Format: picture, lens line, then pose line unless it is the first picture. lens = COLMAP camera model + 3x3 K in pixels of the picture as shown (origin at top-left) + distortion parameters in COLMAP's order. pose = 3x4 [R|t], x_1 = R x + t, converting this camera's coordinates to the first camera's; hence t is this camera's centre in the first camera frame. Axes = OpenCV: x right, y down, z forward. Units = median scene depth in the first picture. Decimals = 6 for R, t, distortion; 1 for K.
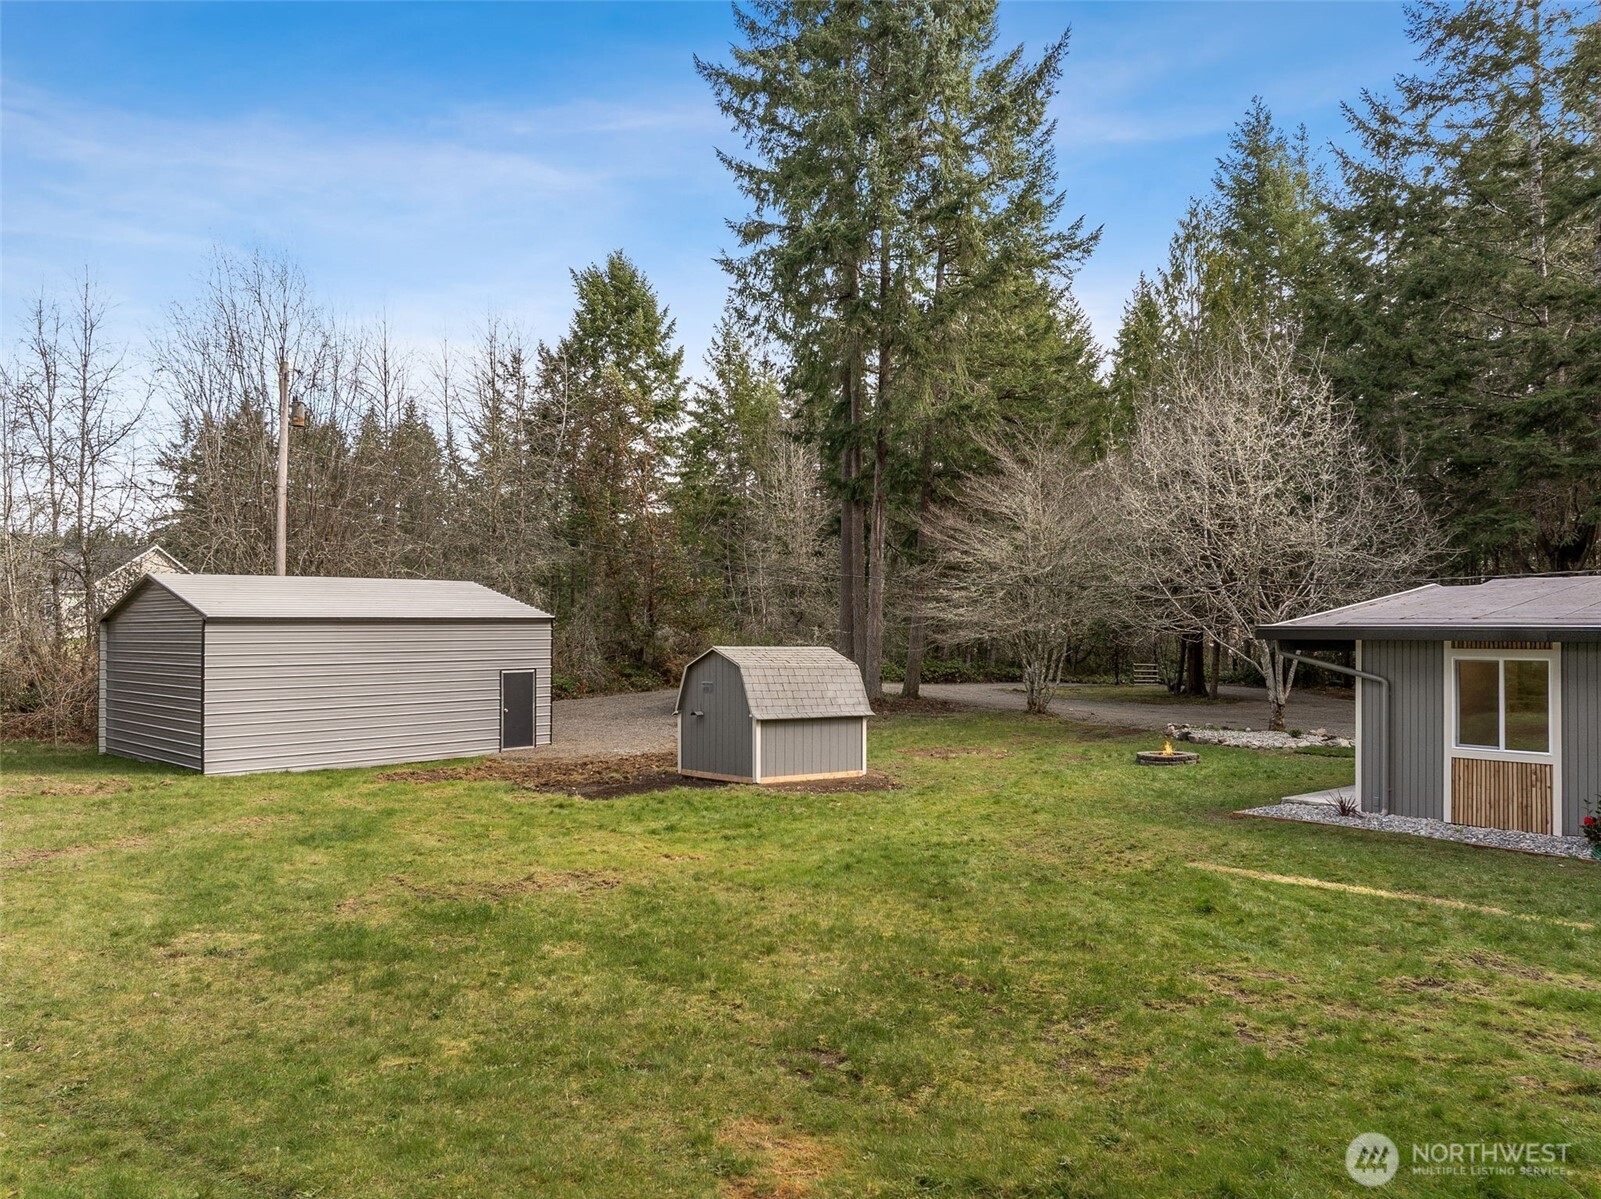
lens RADIAL K [[1173.4, 0, 802.6], [0, 1173.4, 622.3], [0, 0, 1]] dist [-0.004598, -0.003724]
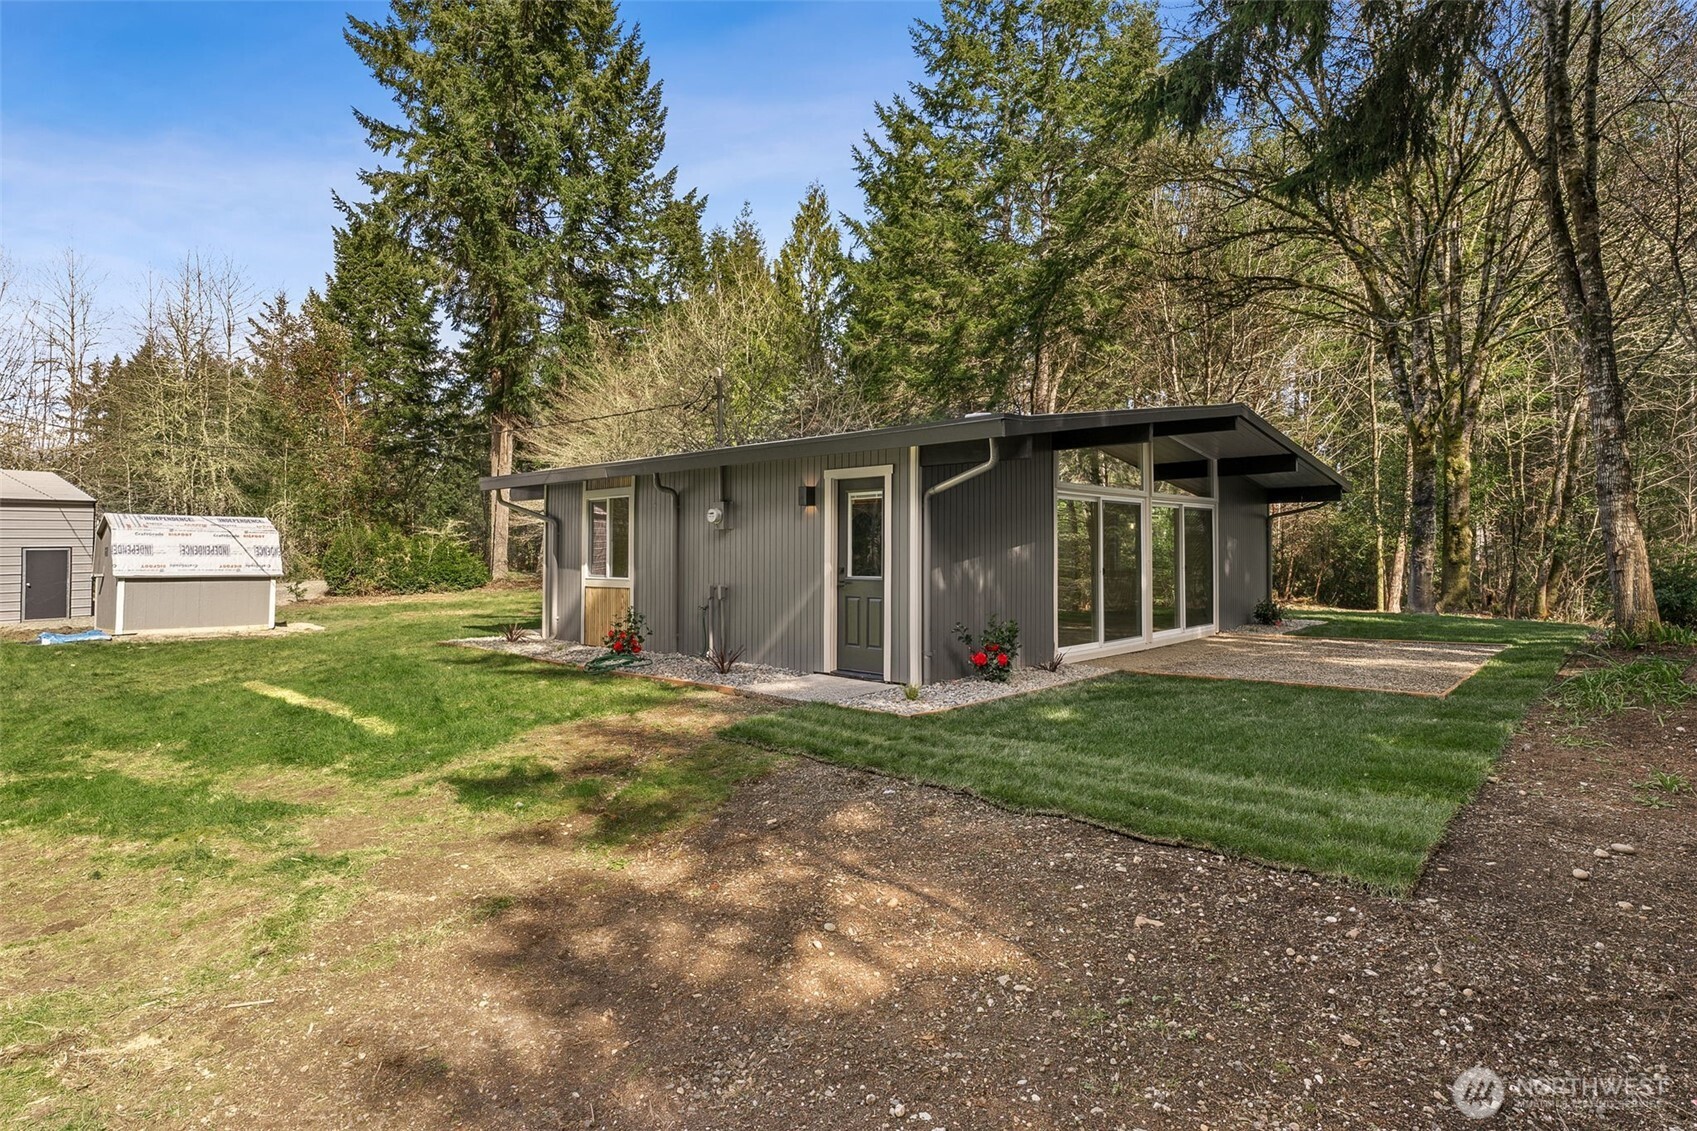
lens RADIAL K [[879.8, 0, 848.5], [0, 879.8, 565.5], [0, 0, 1]] dist [-0.001627, -0.000184]
pose [[0.985842, -0.012235, 0.167228, 0.288407], [0.007365, 0.999531, 0.029714, 0.031147], [-0.167513, -0.028061, 0.985470, 0.051844]]
